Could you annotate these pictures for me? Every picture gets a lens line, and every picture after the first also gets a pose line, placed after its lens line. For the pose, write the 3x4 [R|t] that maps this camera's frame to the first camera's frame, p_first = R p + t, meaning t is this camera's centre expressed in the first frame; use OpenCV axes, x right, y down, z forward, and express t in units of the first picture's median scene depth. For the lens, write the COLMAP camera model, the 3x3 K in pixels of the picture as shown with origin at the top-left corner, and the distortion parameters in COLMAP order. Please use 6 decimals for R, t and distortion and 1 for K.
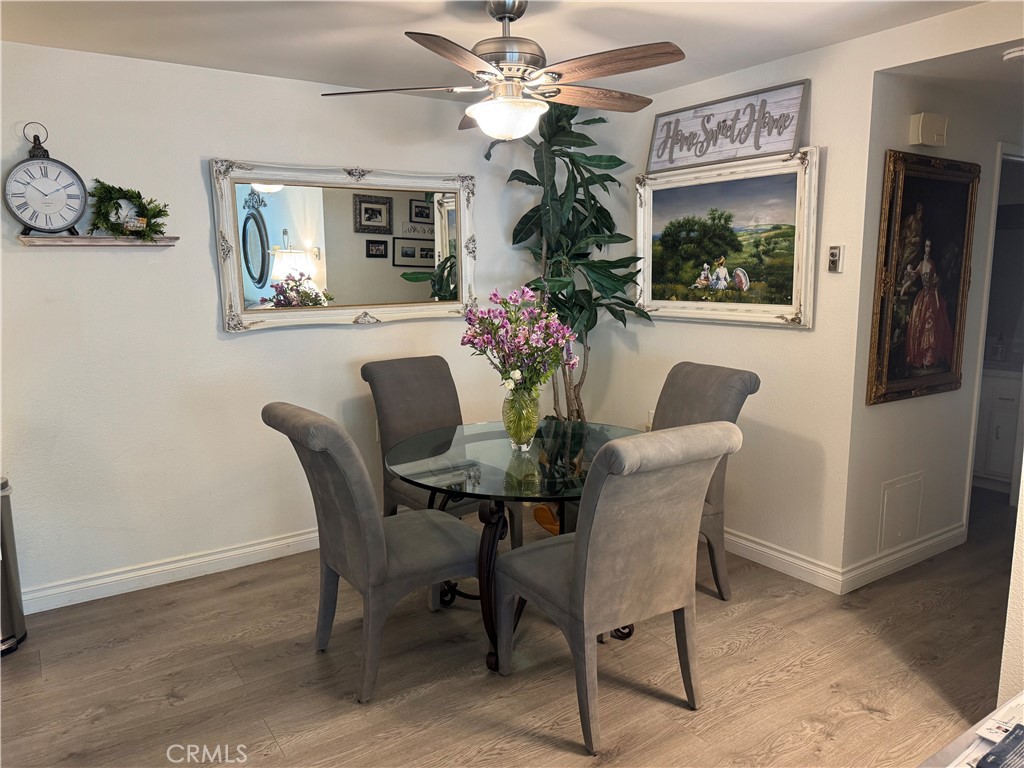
lens RADIAL K [[721.5, 0, 505.9], [0, 721.5, 388.2], [0, 0, 1]] dist [0.070691, -0.083512]
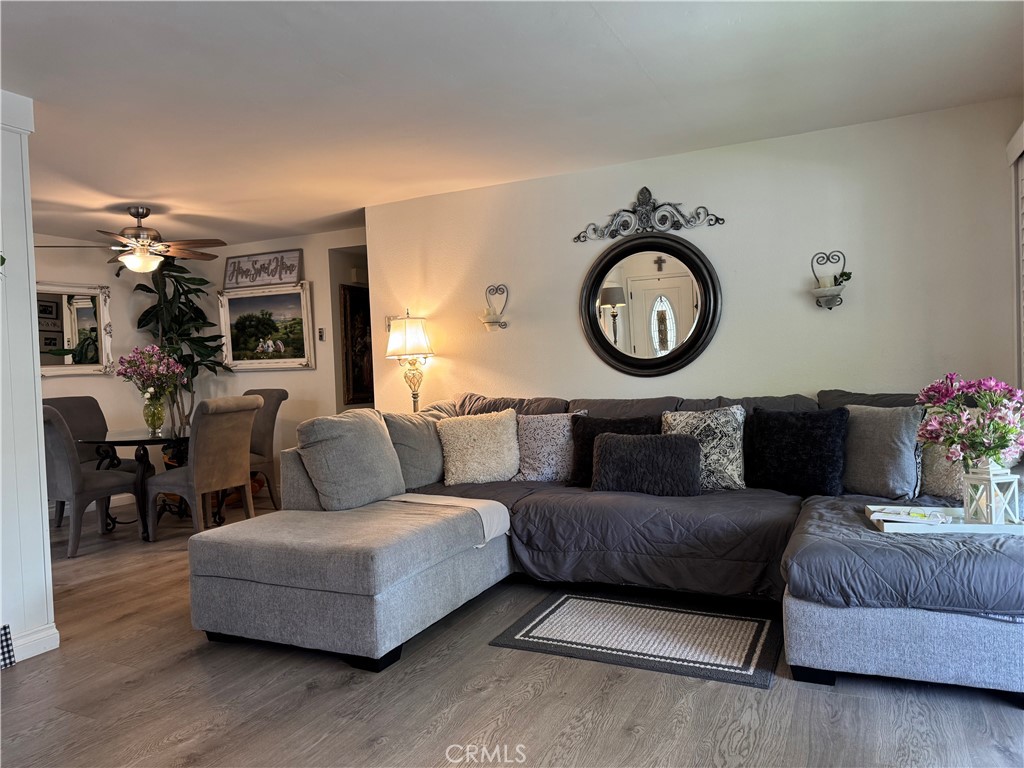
lens RADIAL K [[721.5, 0, 505.9], [0, 721.5, 388.2], [0, 0, 1]] dist [0.070691, -0.083512]
pose [[0.871117, -0.034614, 0.489855, -0.089134], [0.104500, 0.987732, -0.116040, 0.233704], [-0.479829, 0.152274, 0.864047, -0.875220]]
